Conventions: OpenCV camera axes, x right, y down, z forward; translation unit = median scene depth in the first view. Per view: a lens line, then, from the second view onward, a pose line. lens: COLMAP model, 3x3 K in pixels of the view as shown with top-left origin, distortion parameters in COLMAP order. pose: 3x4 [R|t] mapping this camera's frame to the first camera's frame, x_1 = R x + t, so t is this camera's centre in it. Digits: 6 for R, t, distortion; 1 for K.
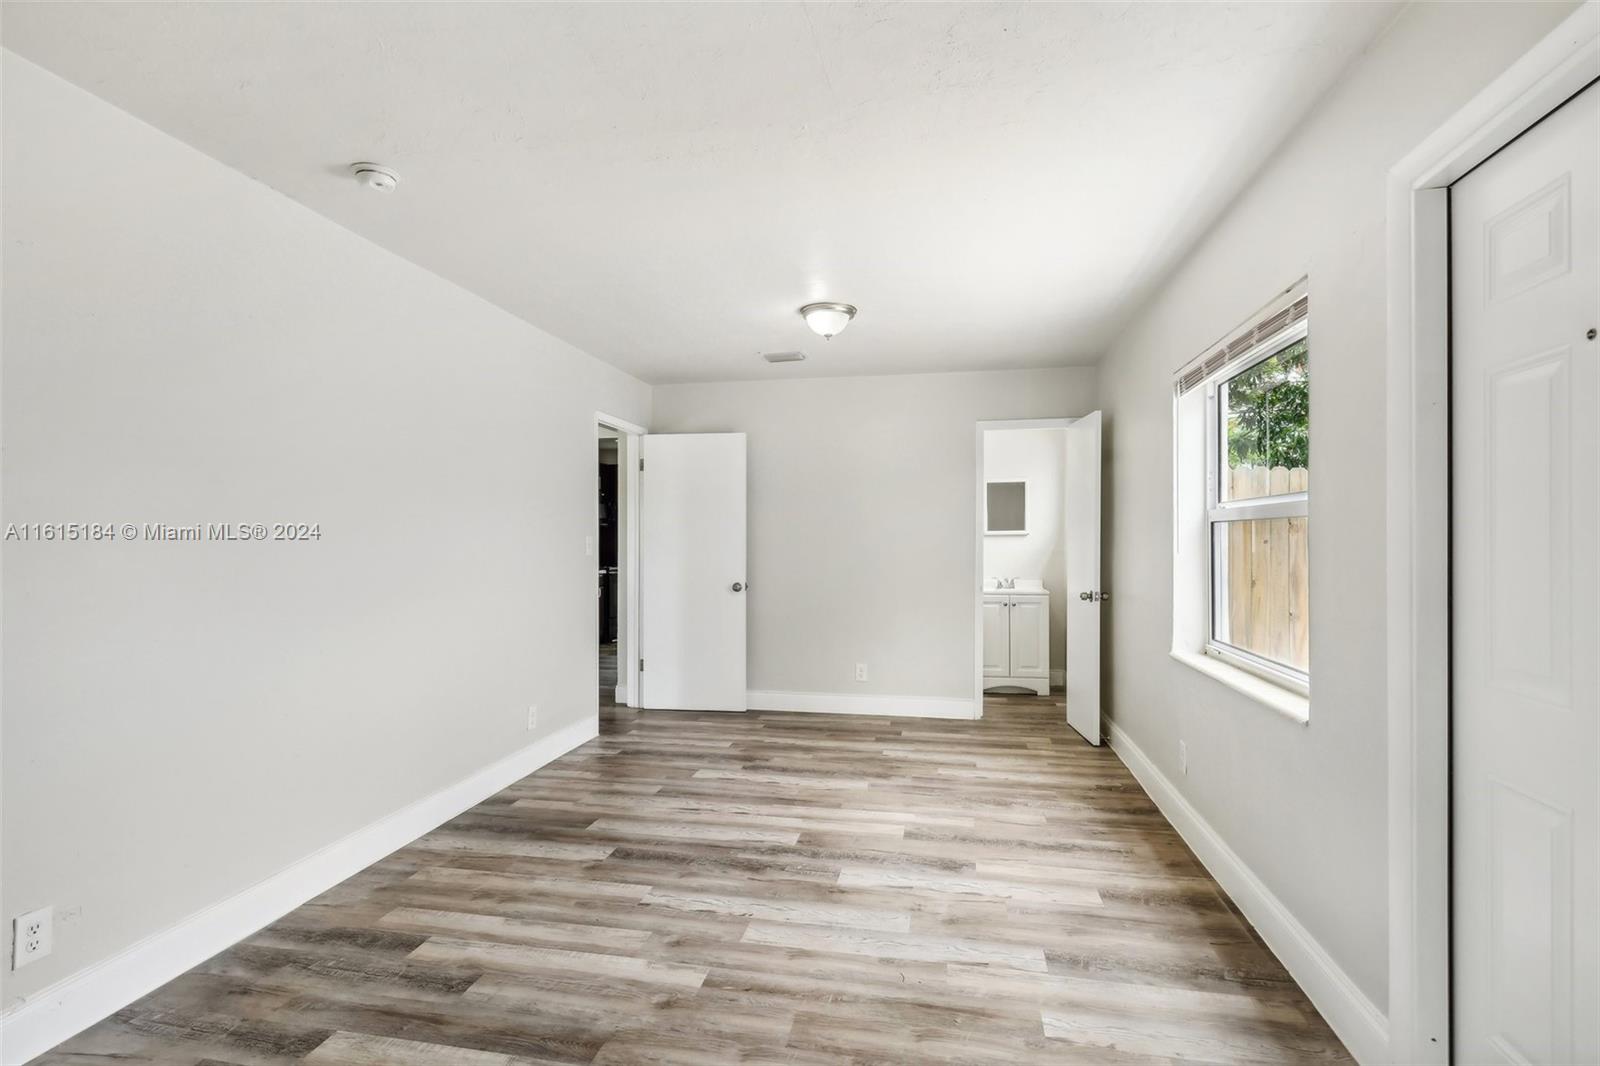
lens RADIAL K [[757.6, 0, 791.3], [0, 757.6, 539.0], [0, 0, 1]] dist [-0.004327, 0.001659]
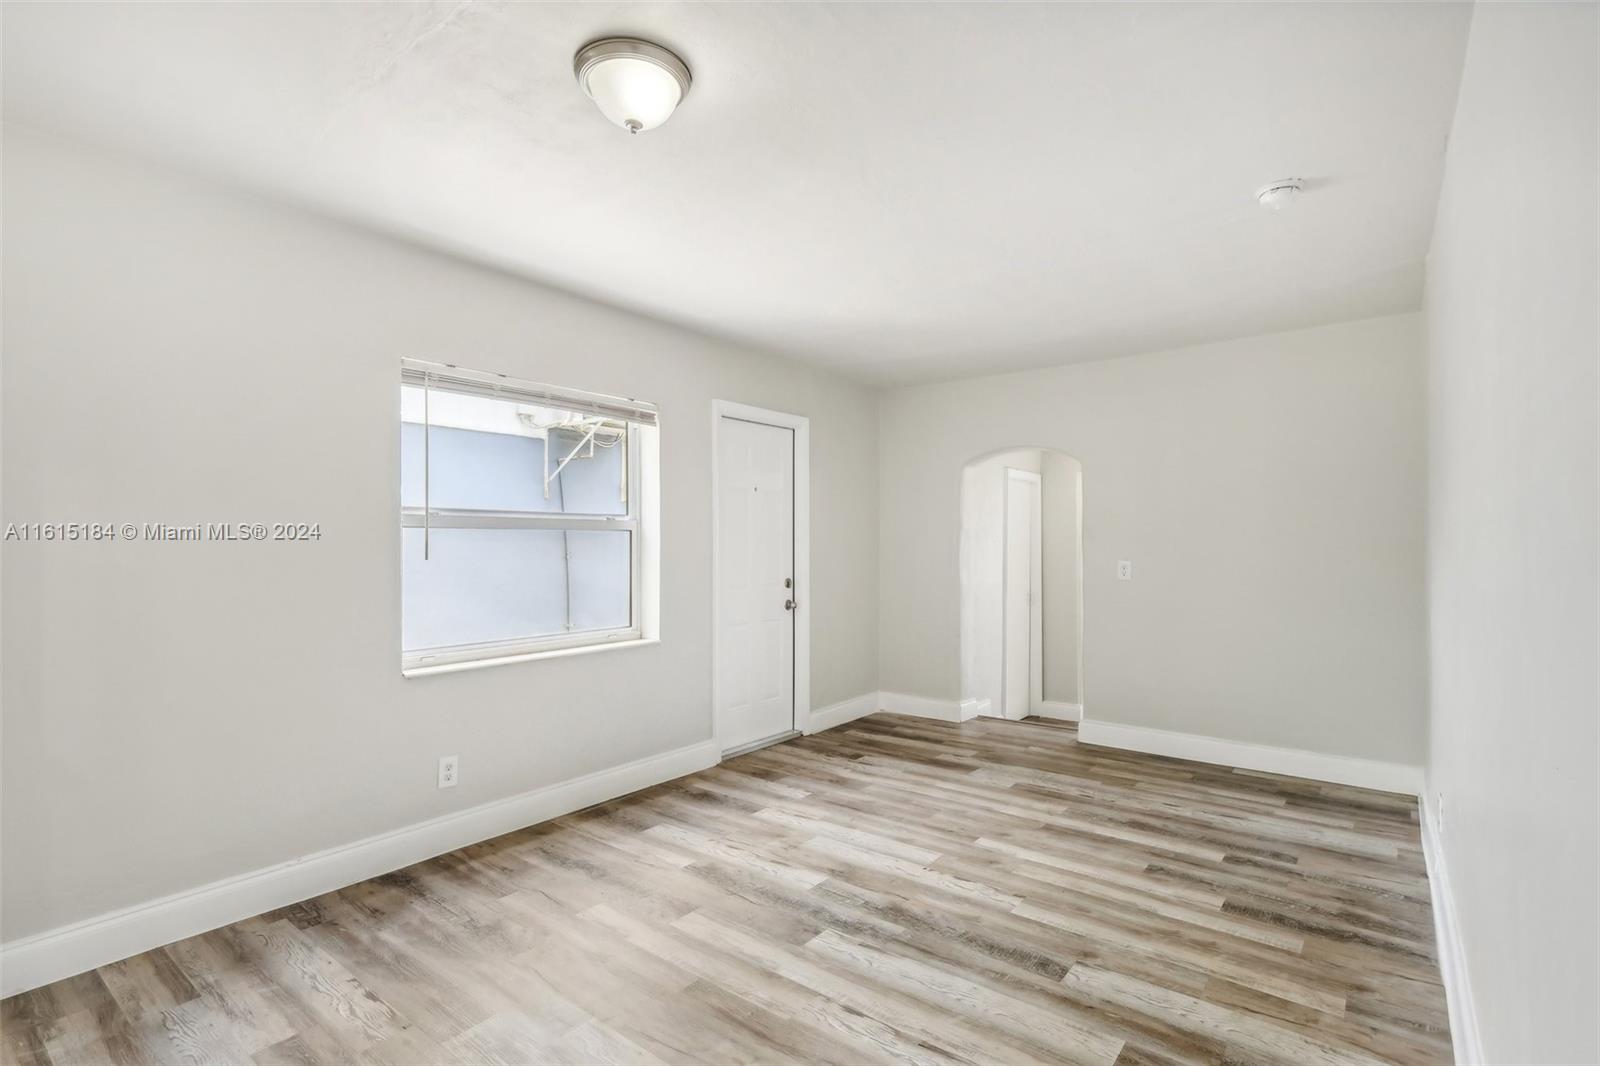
lens RADIAL K [[757.6, 0, 797.0], [0, 757.6, 533.2], [0, 0, 1]] dist [-0.004327, 0.001659]
pose [[-0.892696, 0.010773, 0.450530, -0.357369], [0.003705, 0.999856, -0.016568, 0.001402], [-0.450643, -0.013121, -0.892608, 1.872956]]
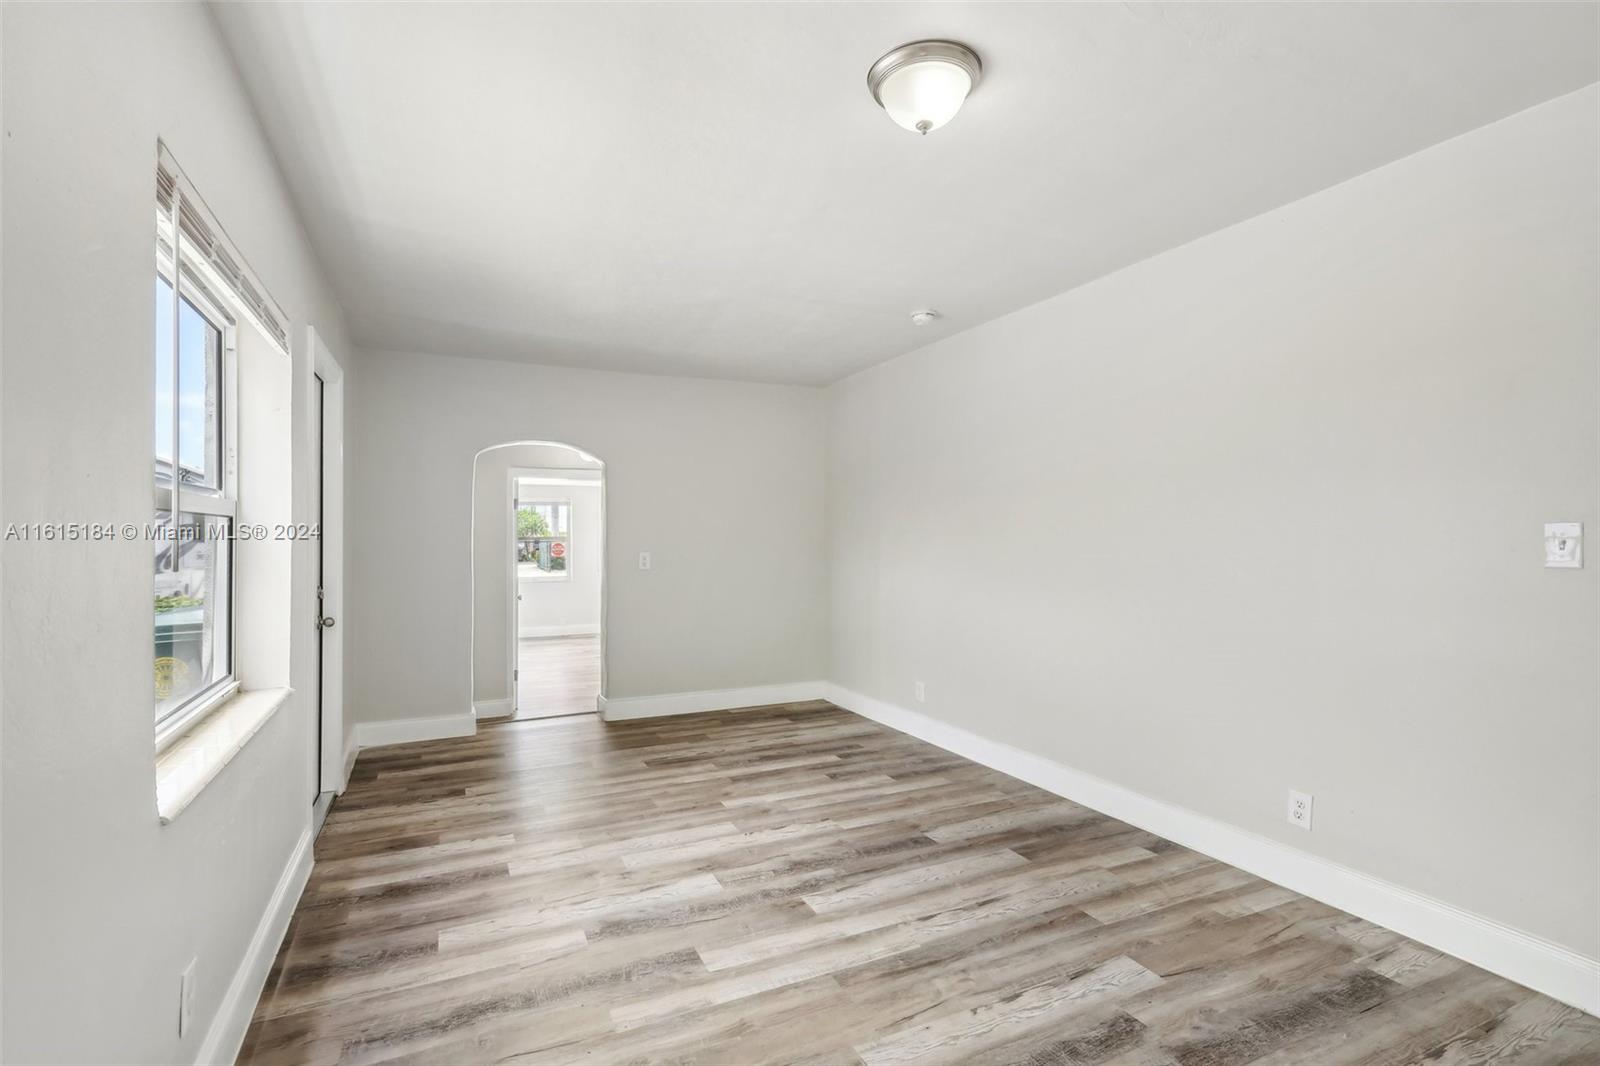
lens RADIAL K [[757.6, 0, 801.3], [0, 757.6, 535.6], [0, 0, 1]] dist [-0.004327, 0.001659]
pose [[-0.798993, 0.004418, -0.601323, 0.554157], [0.007500, 0.999968, -0.002619, 0.001692], [0.601293, -0.006602, -0.799001, 1.818589]]
